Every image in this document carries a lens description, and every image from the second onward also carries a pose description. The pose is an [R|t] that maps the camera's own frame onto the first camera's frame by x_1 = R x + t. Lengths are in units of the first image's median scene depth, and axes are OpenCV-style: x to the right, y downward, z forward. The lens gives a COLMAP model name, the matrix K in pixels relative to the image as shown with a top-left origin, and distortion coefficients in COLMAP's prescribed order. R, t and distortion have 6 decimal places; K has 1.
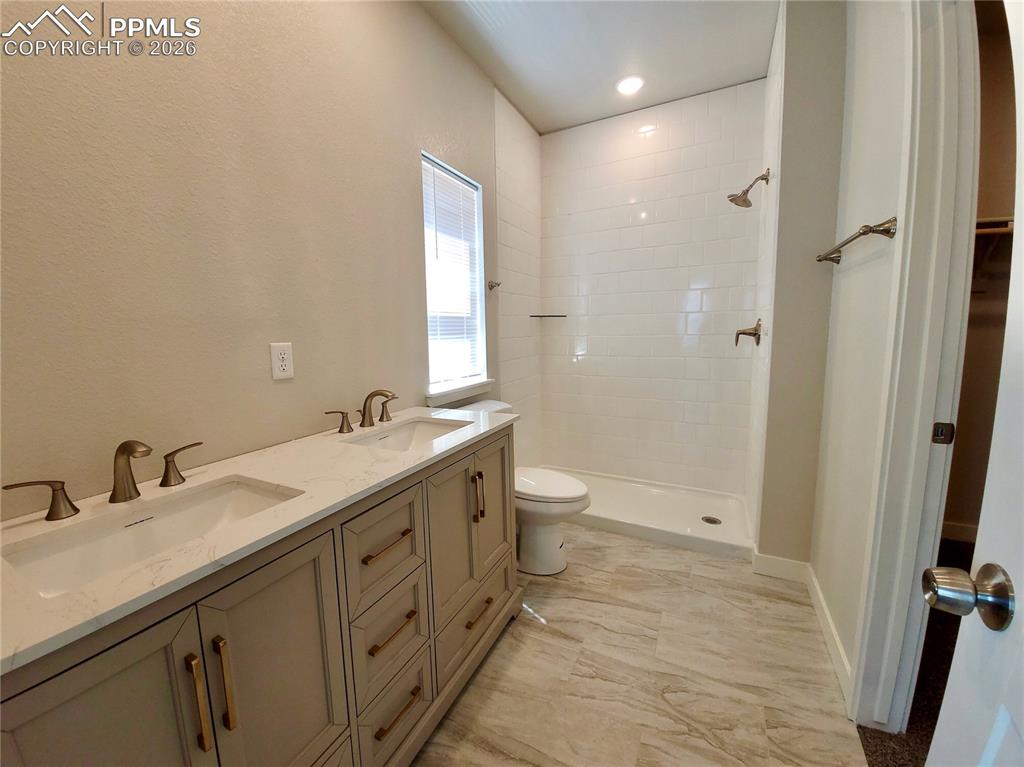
lens RADIAL K [[403.2, 0, 490.8], [0, 403.2, 376.6], [0, 0, 1]] dist [0.001297, -0.006212]
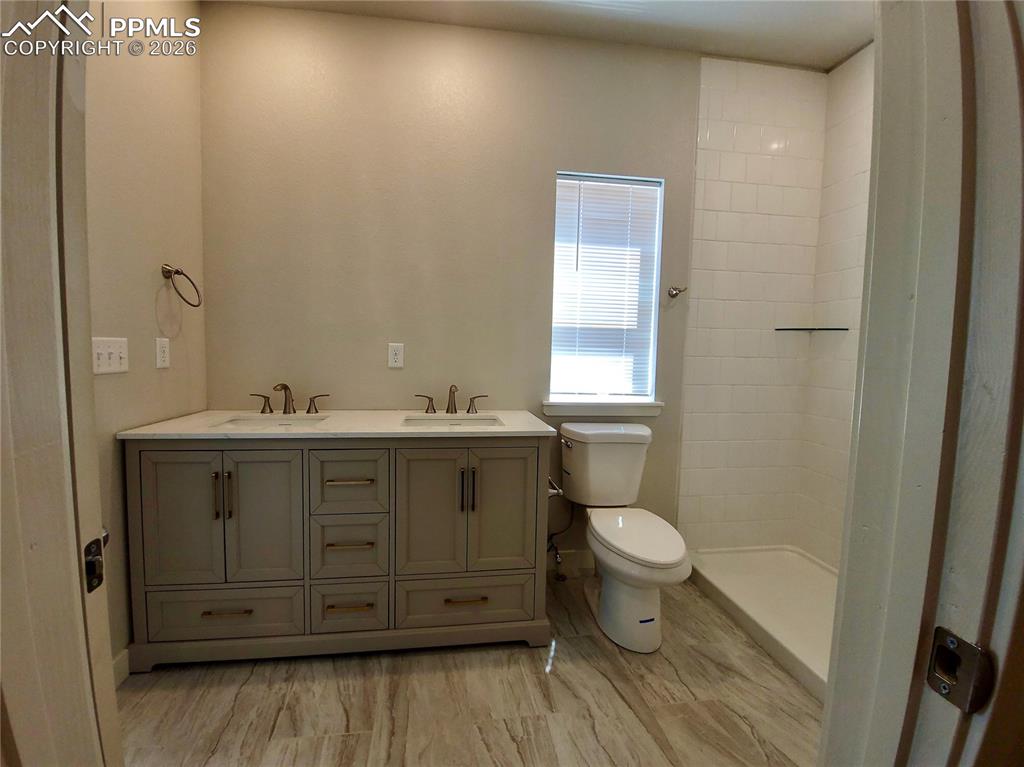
lens RADIAL K [[403.2, 0, 490.8], [0, 403.2, 376.6], [0, 0, 1]] dist [0.001297, -0.006212]
pose [[0.583458, 0.088005, -0.807361, 0.634614], [-0.128189, 0.991629, 0.015451, -0.020480], [0.801963, 0.094480, 0.589855, 0.286297]]
